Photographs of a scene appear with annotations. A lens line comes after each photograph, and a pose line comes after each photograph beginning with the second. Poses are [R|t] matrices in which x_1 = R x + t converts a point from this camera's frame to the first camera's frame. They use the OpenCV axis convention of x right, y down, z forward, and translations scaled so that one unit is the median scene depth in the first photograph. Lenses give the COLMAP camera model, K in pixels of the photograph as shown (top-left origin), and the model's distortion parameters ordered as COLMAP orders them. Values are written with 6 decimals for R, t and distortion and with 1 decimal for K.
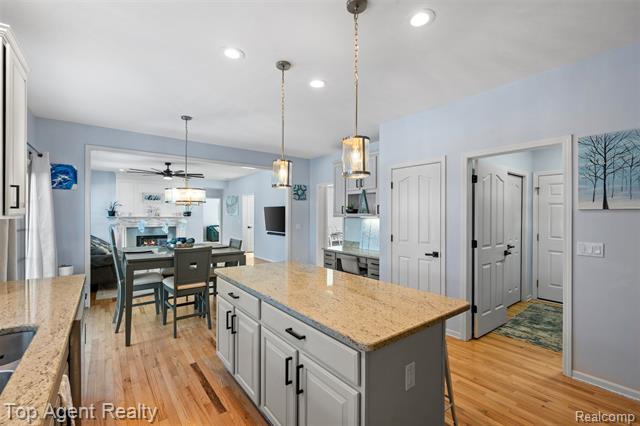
lens RADIAL K [[279.9, 0, 320.0], [0, 279.9, 213.0], [0, 0, 1]] dist [-0.009707, -0.000692]
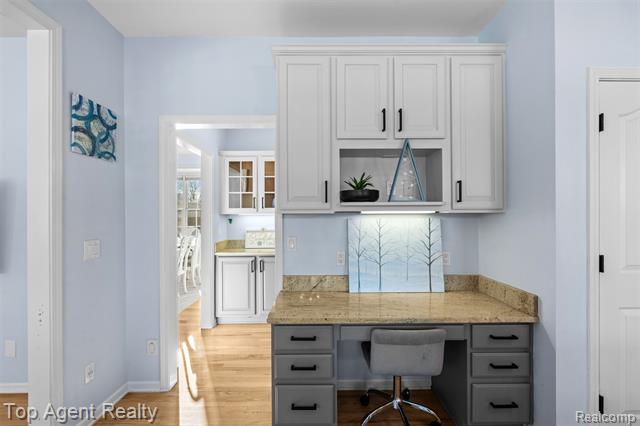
lens RADIAL K [[279.9, 0, 320.0], [0, 279.9, 213.0], [0, 0, 1]] dist [-0.009707, -0.000692]
pose [[0.601365, -0.003003, 0.798969, -0.161930], [0.003014, 0.999994, 0.001490, 0.011891], [-0.798969, 0.001512, 0.601370, 0.653201]]
